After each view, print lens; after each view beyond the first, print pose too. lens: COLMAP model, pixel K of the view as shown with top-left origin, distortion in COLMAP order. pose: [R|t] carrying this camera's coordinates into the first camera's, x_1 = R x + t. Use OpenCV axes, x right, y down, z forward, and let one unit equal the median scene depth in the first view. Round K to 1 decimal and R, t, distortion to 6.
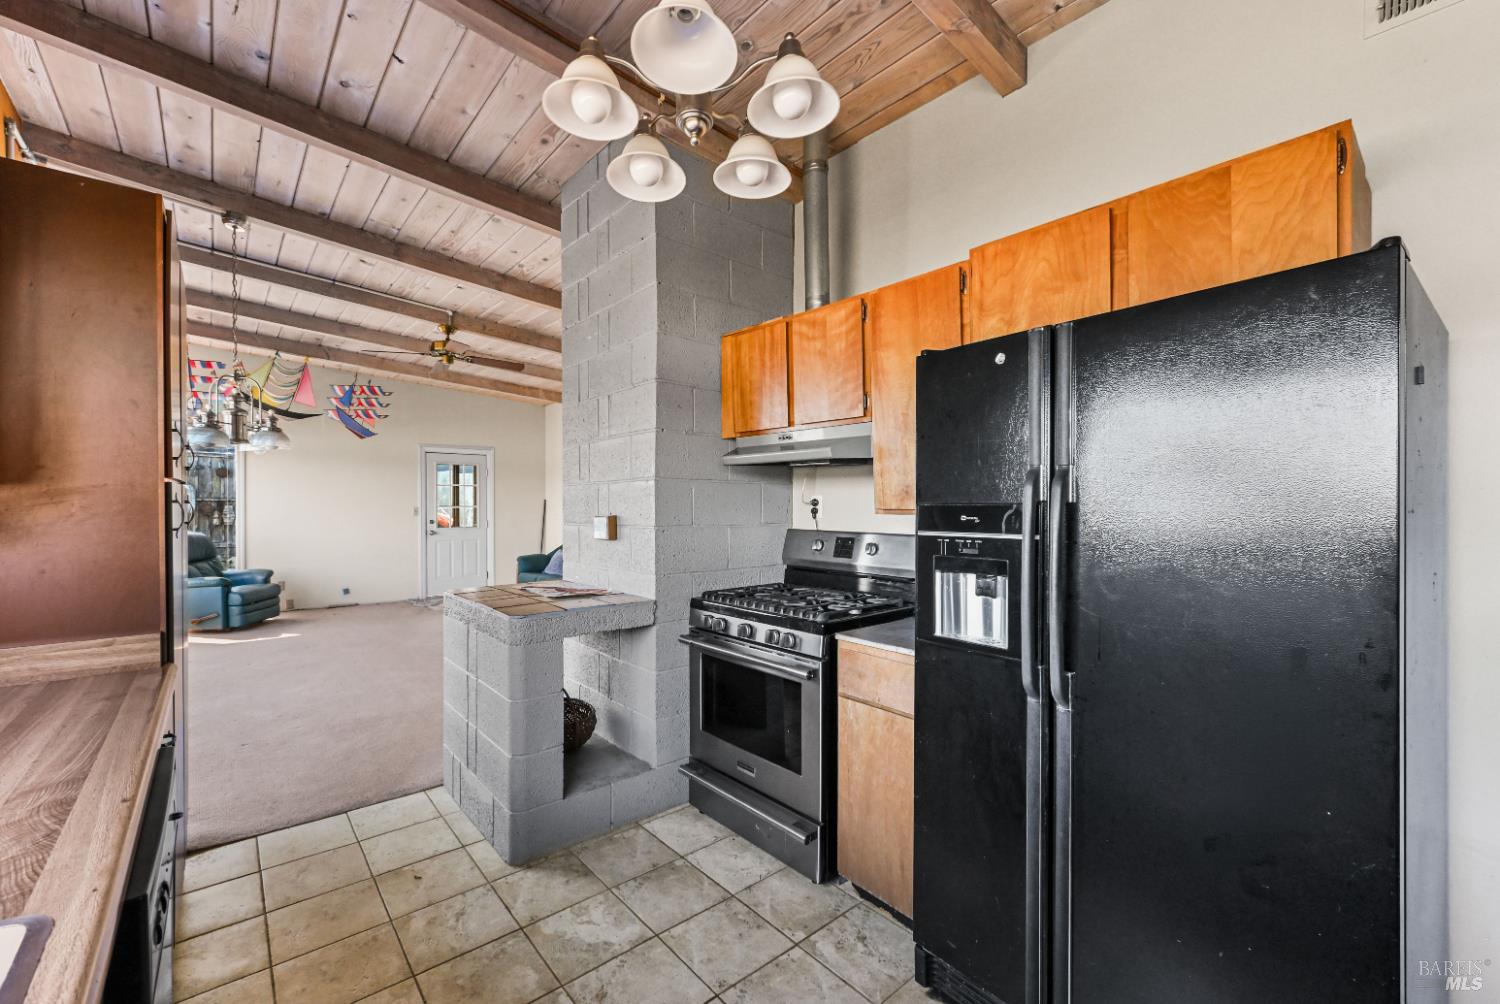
lens RADIAL K [[591.1, 0, 735.8], [0, 591.1, 509.7], [0, 0, 1]] dist [-0.000989, -0.001110]
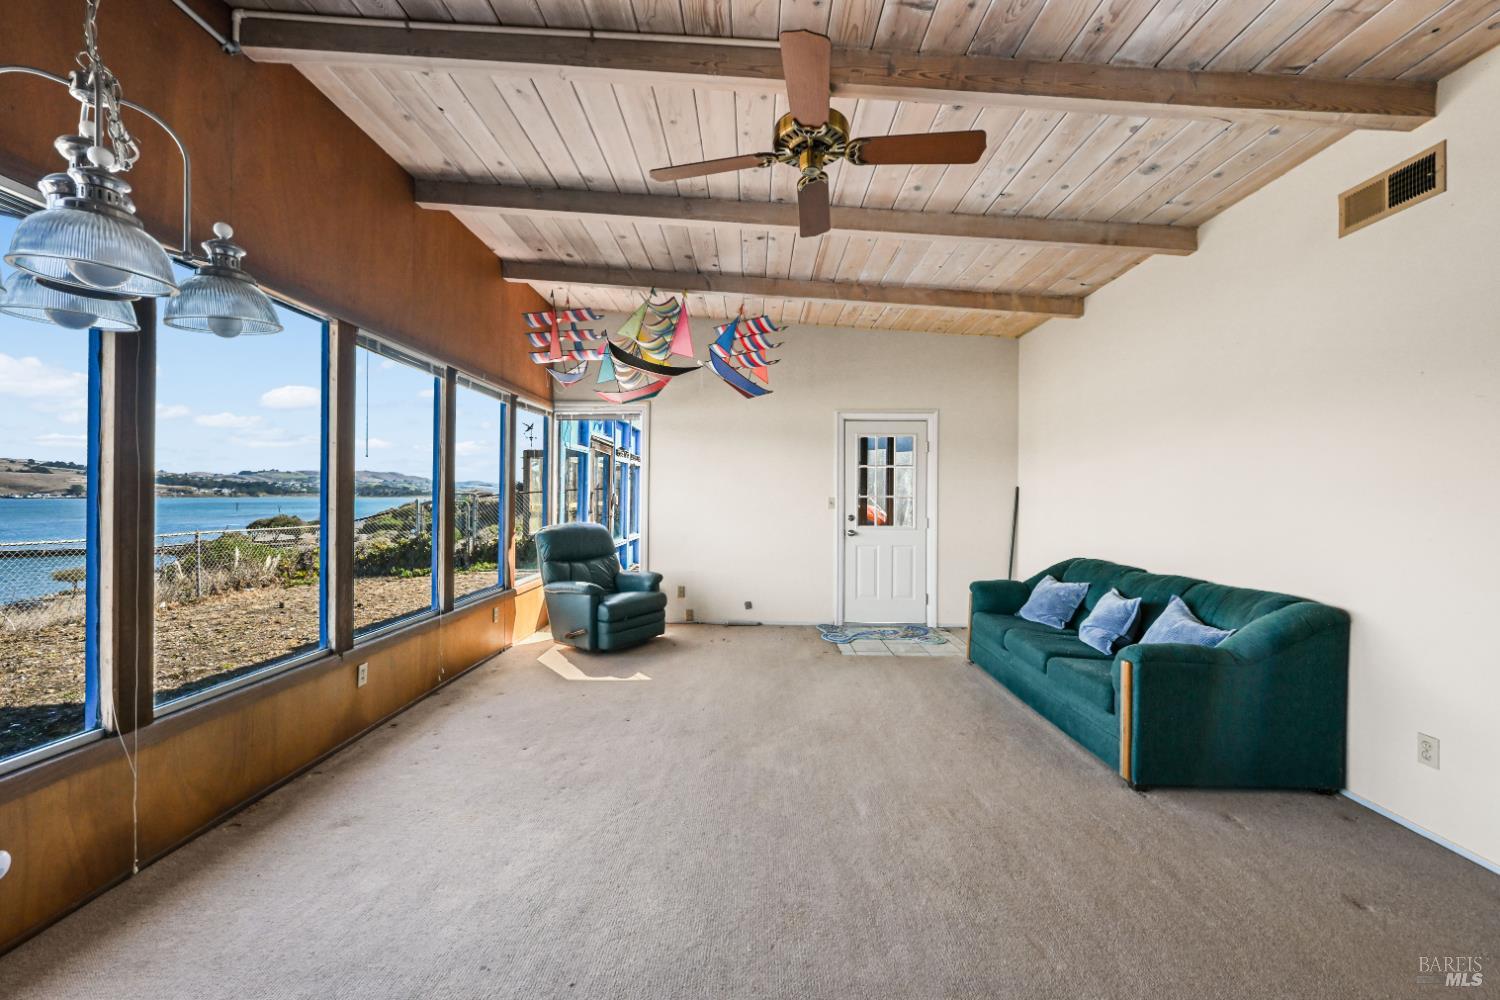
lens RADIAL K [[591.1, 0, 746.7], [0, 591.1, 488.9], [0, 0, 1]] dist [-0.000989, -0.001110]
pose [[0.744941, 0.001017, -0.667130, -0.165821], [-0.013333, 0.999822, -0.013364, -0.003334], [0.666998, 0.018851, 0.744821, 0.476048]]
